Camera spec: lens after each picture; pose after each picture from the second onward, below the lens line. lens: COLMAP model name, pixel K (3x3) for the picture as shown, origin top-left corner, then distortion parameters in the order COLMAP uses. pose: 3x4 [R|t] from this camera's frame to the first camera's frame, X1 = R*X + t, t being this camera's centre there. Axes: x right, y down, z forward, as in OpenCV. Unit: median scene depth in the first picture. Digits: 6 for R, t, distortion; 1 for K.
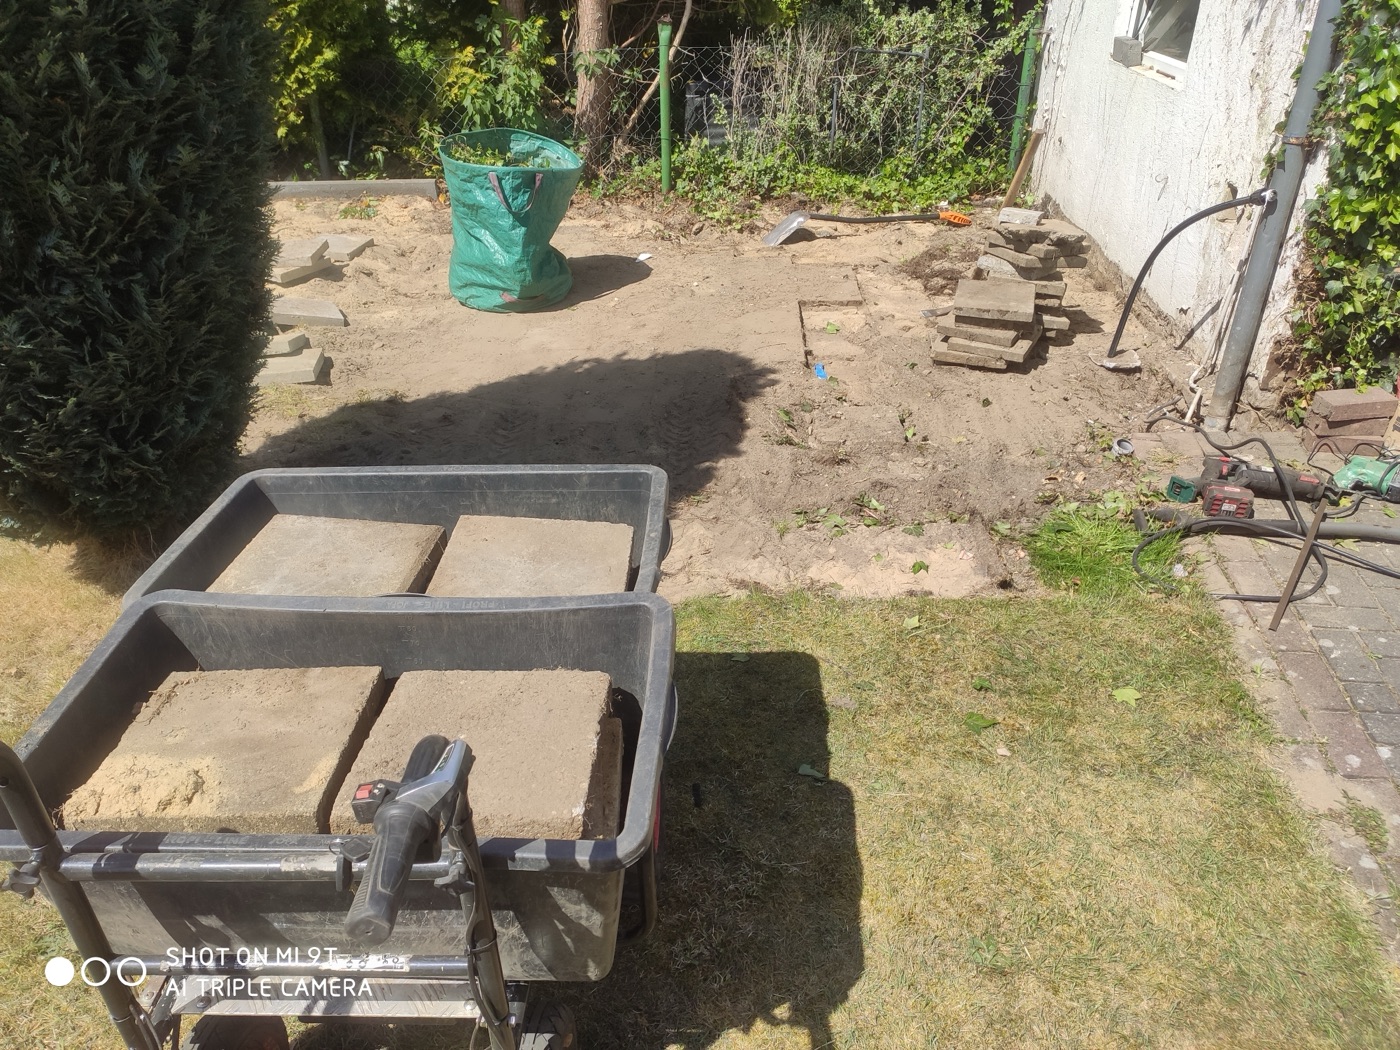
lens RADIAL K [[1046.3, 0, 703.9], [0, 1046.3, 535.1], [0, 0, 1]] dist [0.079580, -0.102357]
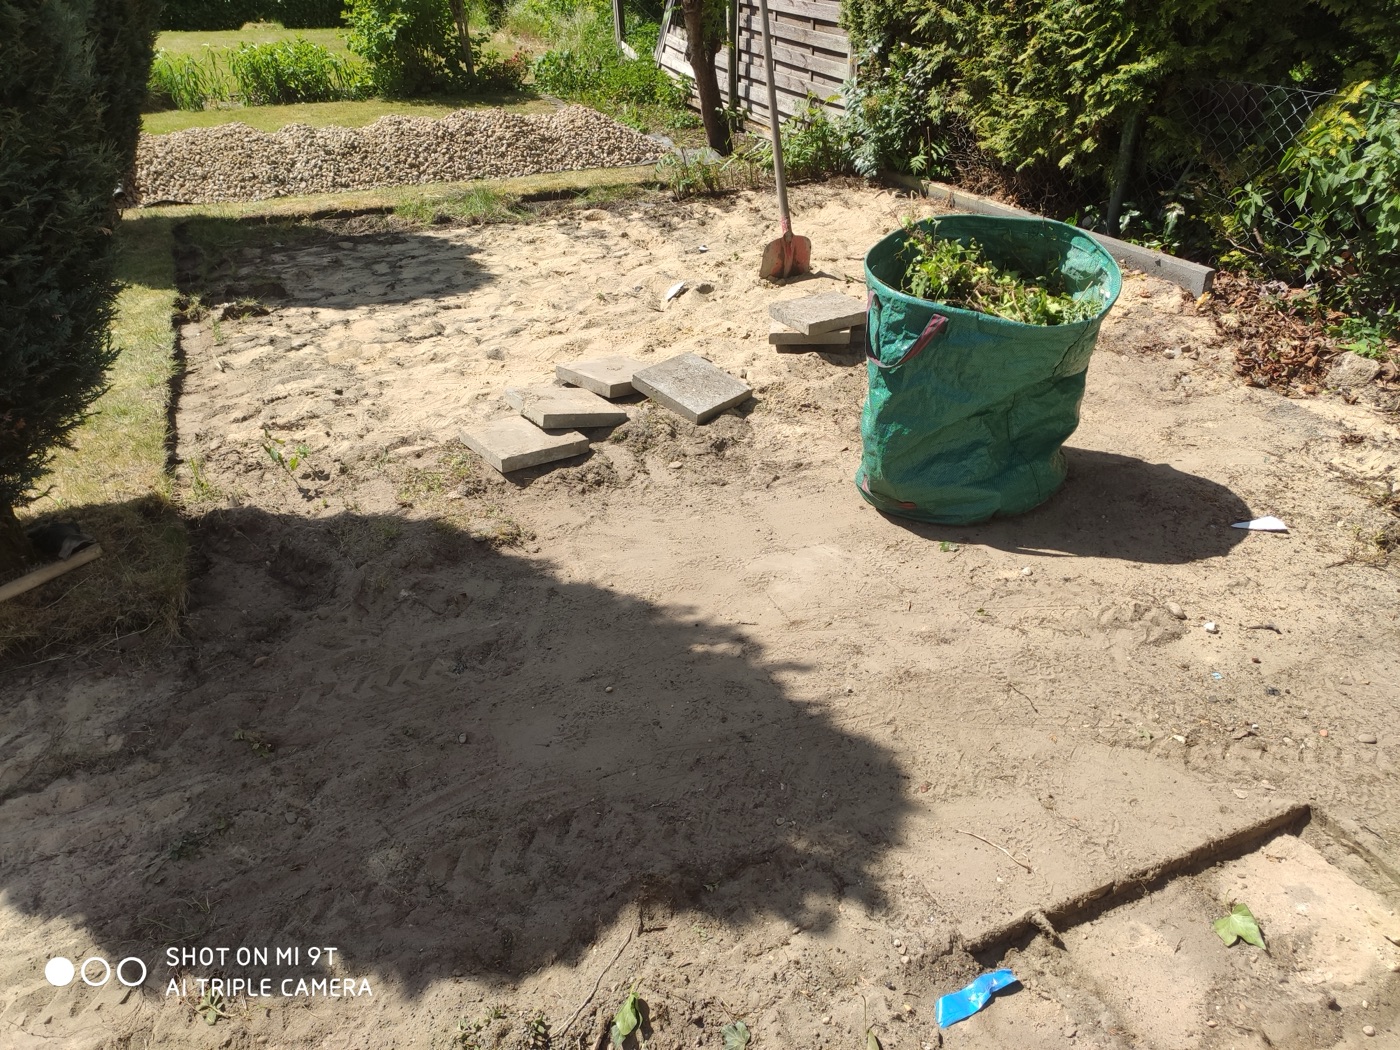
lens RADIAL K [[1046.3, 0, 703.9], [0, 1046.3, 535.1], [0, 0, 1]] dist [0.079580, -0.102357]
pose [[0.429473, 0.468245, -0.772204, 0.272269], [-0.450789, 0.852085, 0.265970, -0.335647], [0.782523, 0.233874, 0.577027, 0.611076]]
